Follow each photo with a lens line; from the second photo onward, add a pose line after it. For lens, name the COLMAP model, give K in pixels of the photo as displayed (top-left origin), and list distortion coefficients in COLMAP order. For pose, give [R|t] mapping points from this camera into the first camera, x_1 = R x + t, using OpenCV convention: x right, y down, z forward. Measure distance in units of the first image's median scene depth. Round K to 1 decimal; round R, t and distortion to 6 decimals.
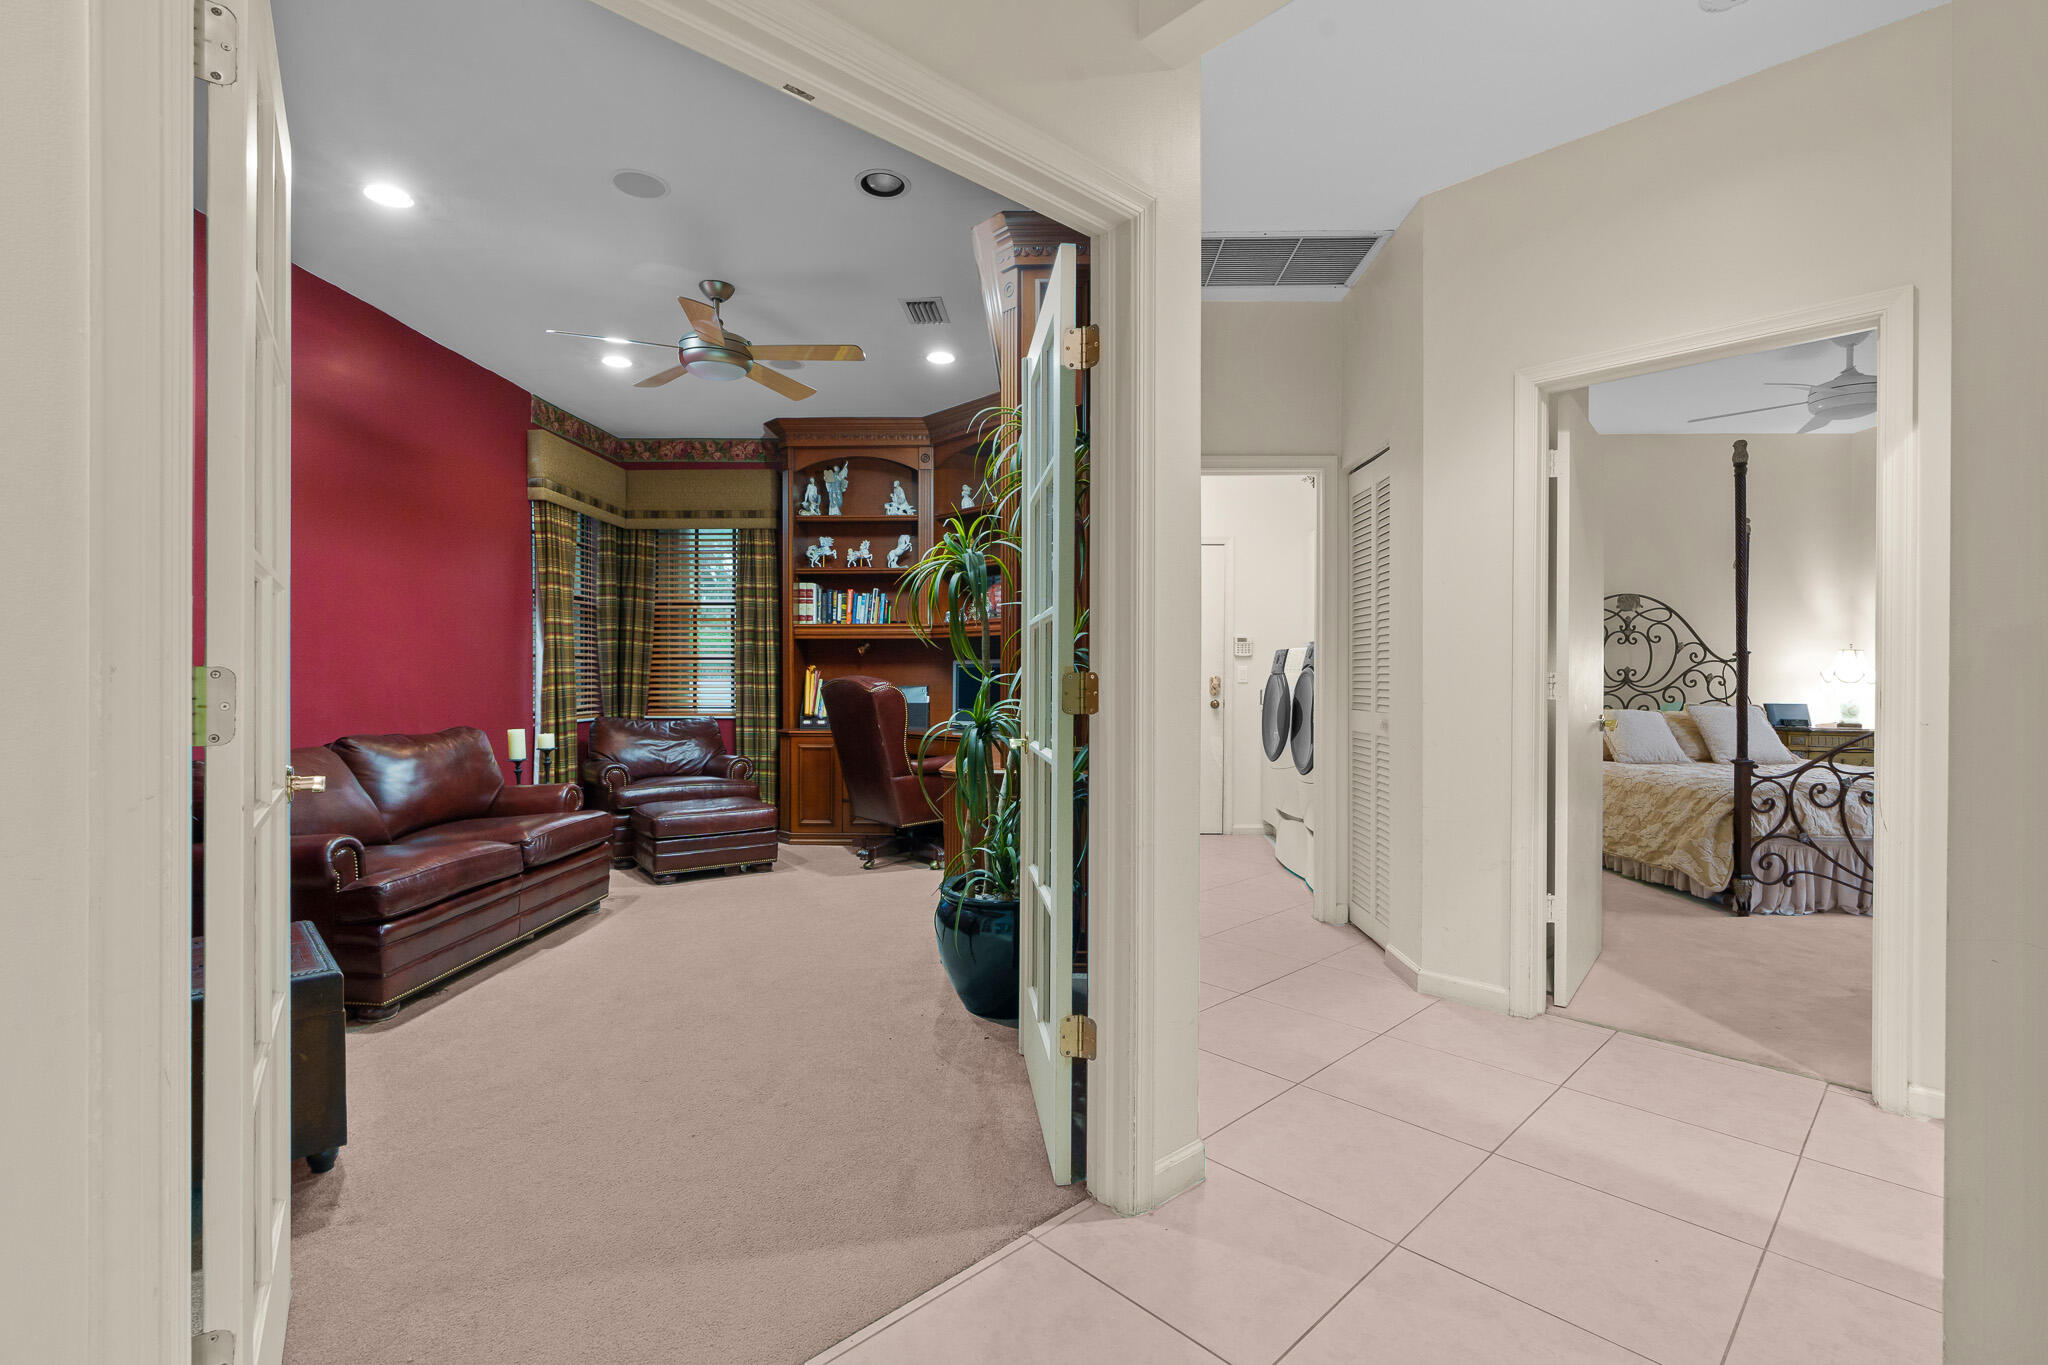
lens RADIAL K [[917.4, 0, 1022.7], [0, 917.4, 678.7], [0, 0, 1]] dist [-0.003155, -0.000057]
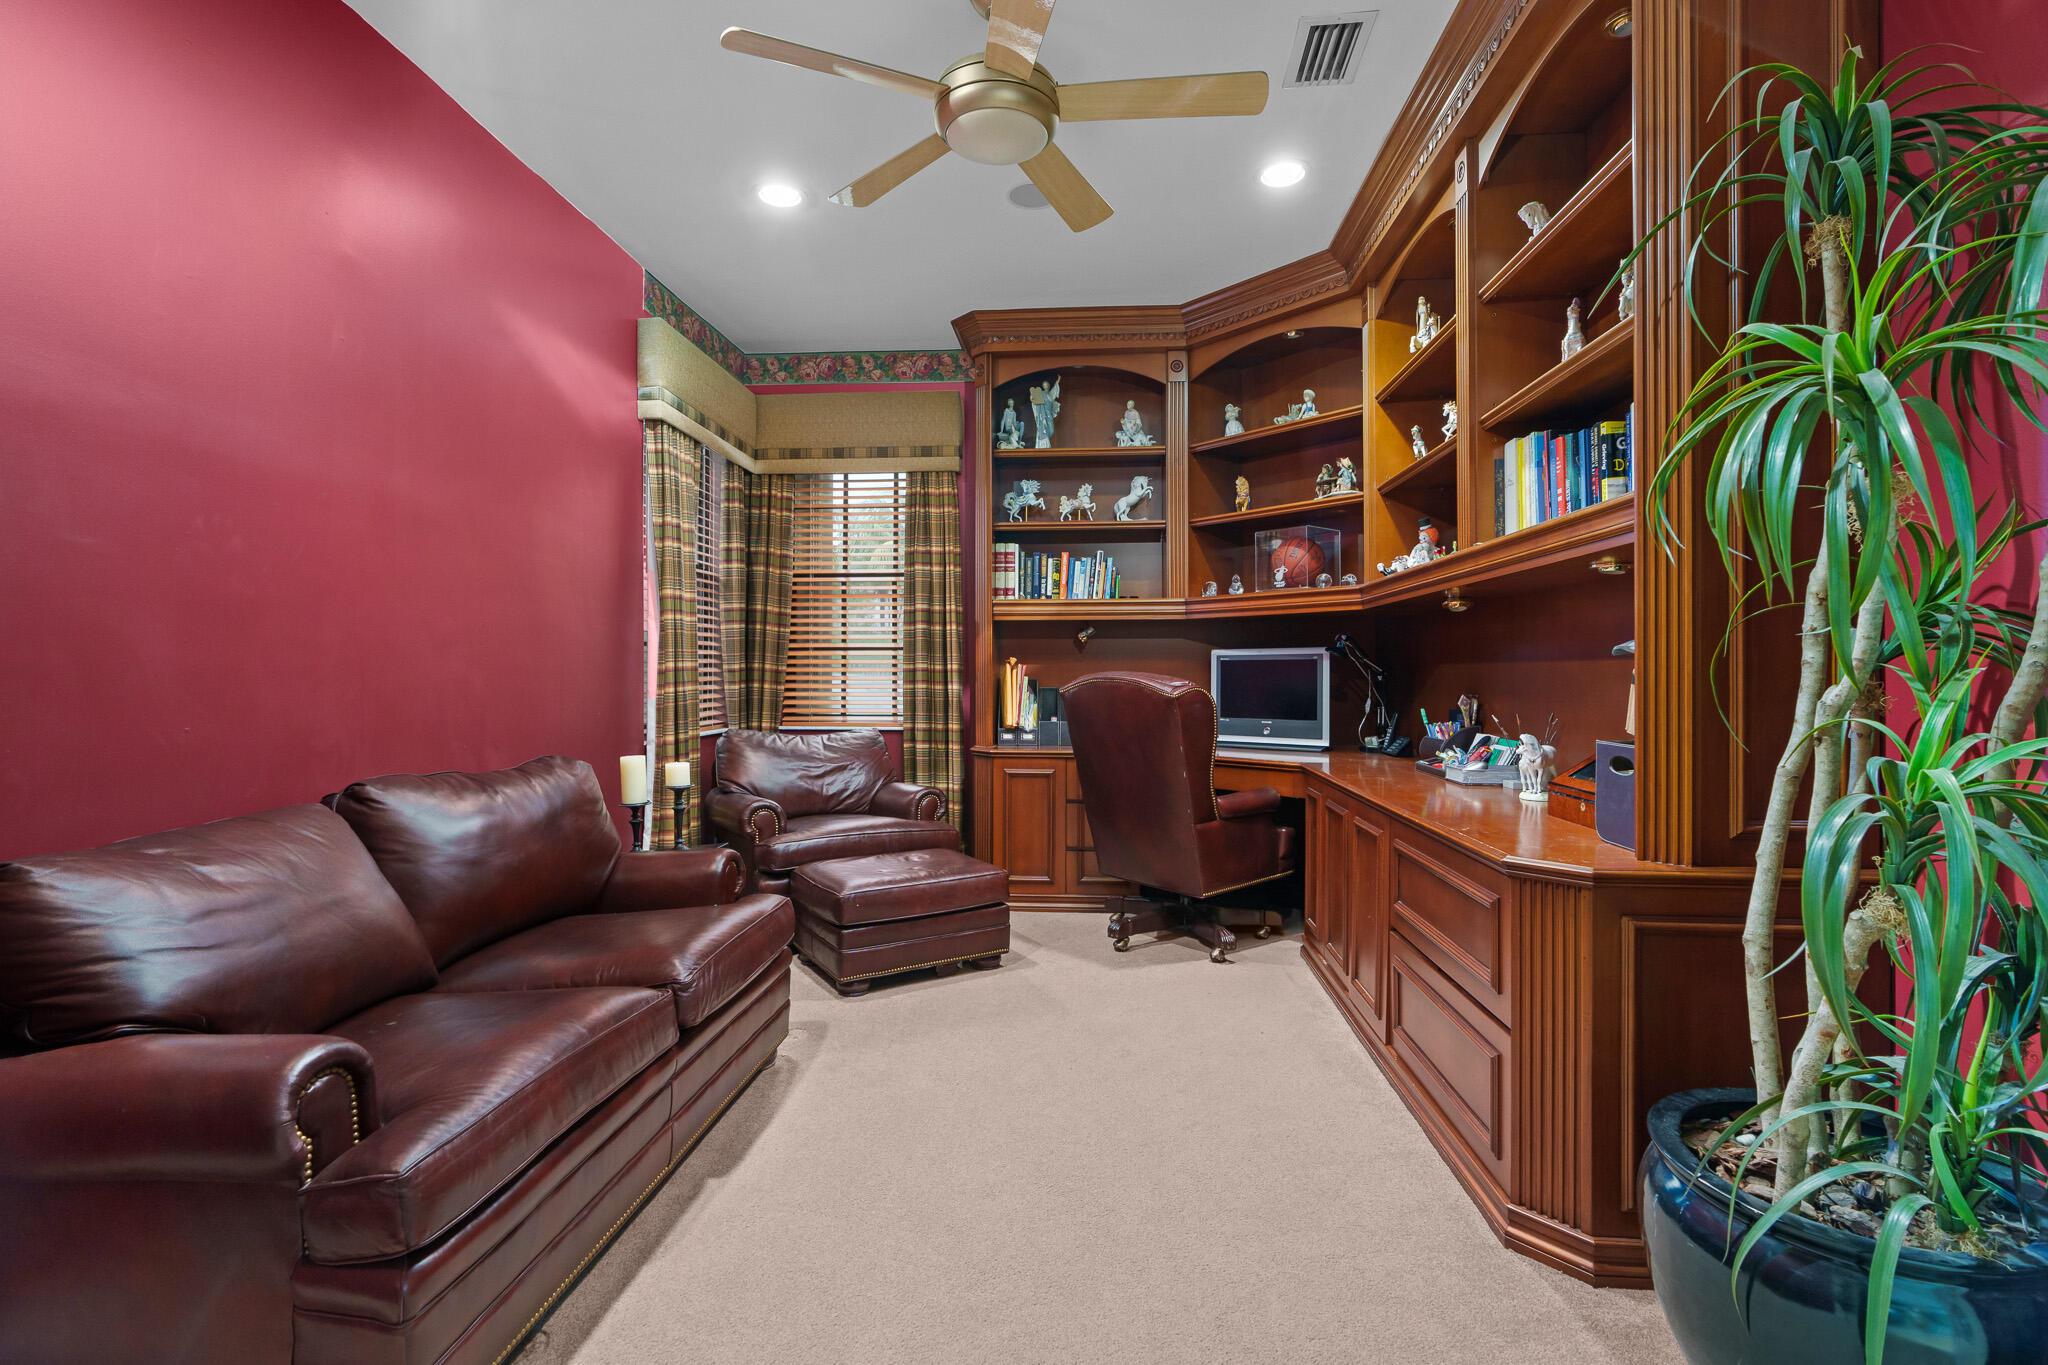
lens RADIAL K [[926.5, 0, 1027.7], [0, 926.5, 669.1], [0, 0, 1]] dist [-0.001789, 0.000402]
pose [[0.998846, -0.000871, -0.048018, -0.183145], [0.000572, 0.999980, -0.006252, -0.000981], [0.048023, 0.006217, 0.998827, 0.272701]]
